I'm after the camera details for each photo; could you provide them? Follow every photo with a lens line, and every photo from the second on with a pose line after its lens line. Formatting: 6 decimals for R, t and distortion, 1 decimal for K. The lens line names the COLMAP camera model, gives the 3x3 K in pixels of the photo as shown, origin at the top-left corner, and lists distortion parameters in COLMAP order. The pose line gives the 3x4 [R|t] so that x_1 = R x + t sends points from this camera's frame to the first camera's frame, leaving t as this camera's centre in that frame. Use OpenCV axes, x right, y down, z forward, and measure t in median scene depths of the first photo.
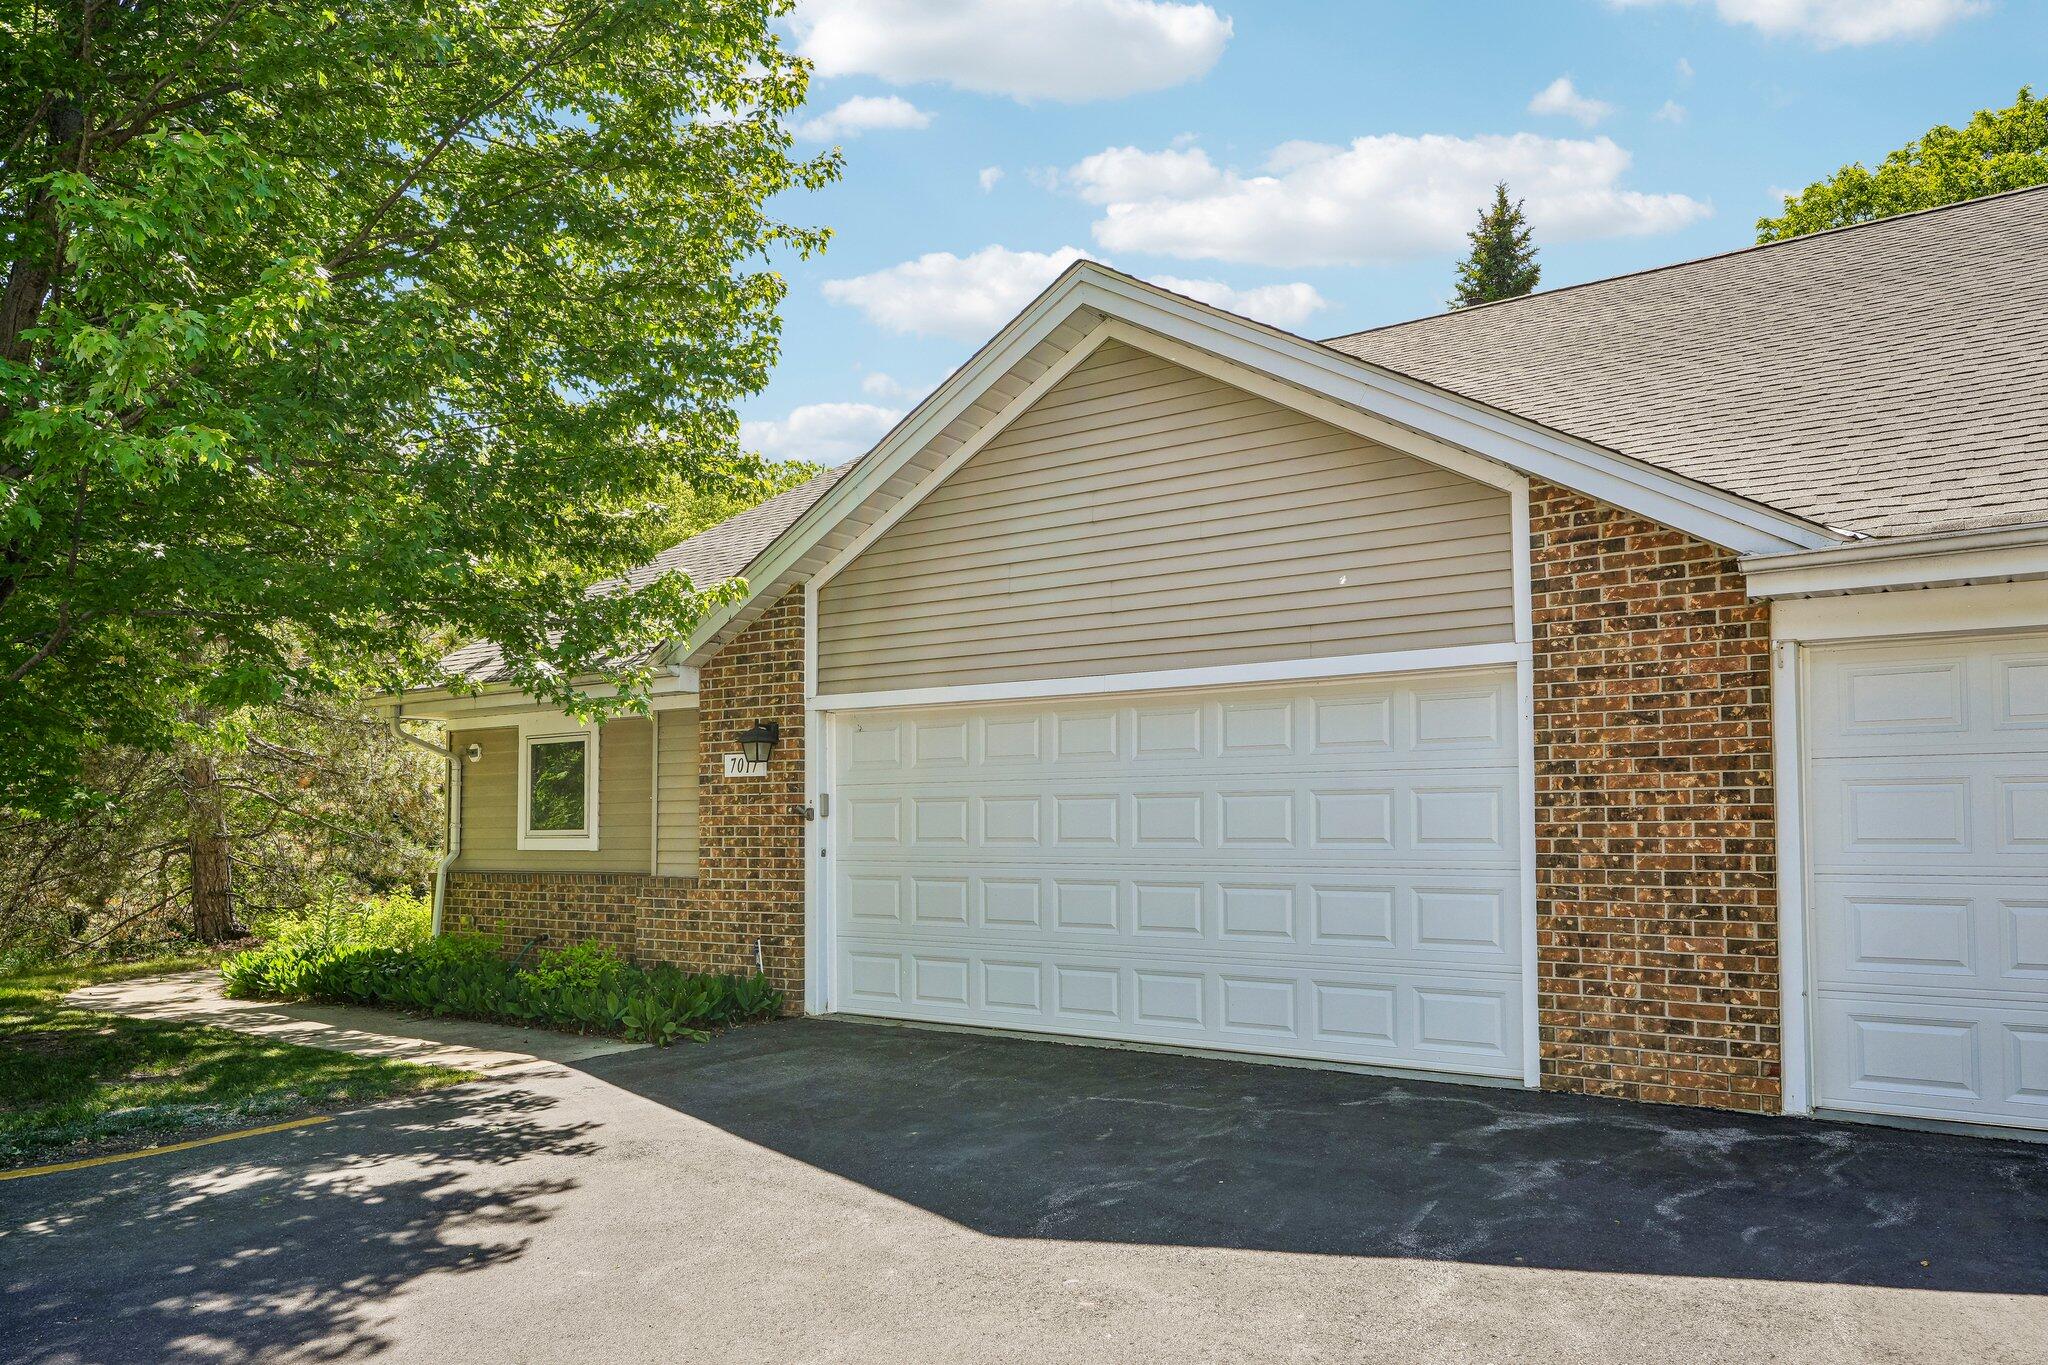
lens RADIAL K [[1474.2, 0, 1024.5], [0, 1474.2, 725.3], [0, 0, 1]] dist [0.005852, 0.009905]
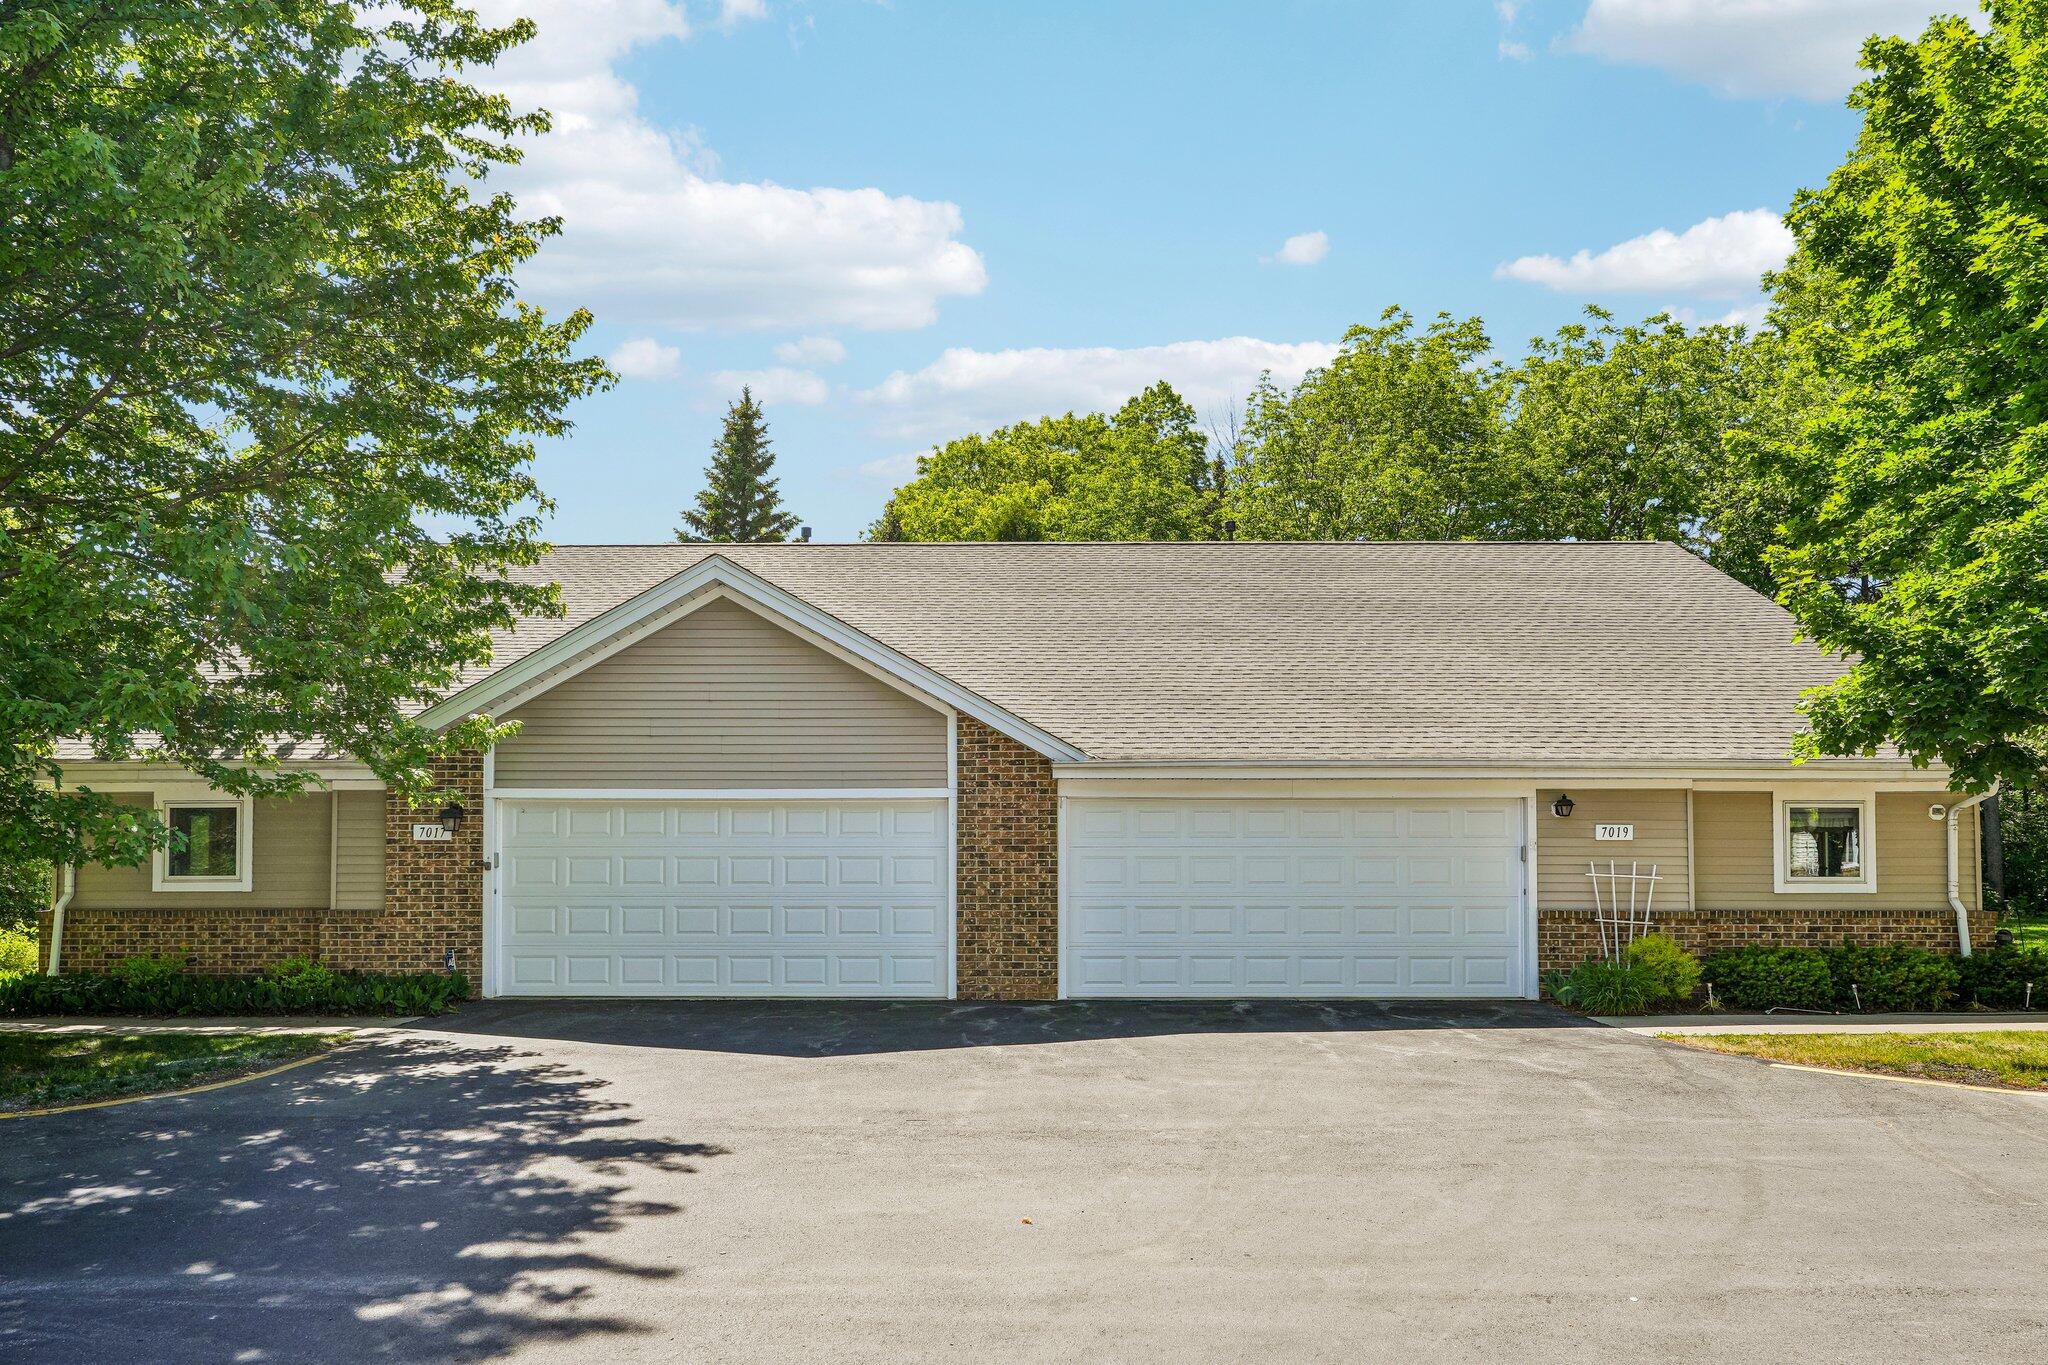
lens RADIAL K [[1346.7, 0, 1024.0], [0, 1346.7, 682.5], [0, 0, 1]] dist [0.002605, 0.002179]
pose [[0.820584, 0.081277, 0.565718, -0.694067], [-0.043190, 0.995825, -0.080423, -0.057558], [-0.569892, 0.041561, 0.820668, -0.663059]]
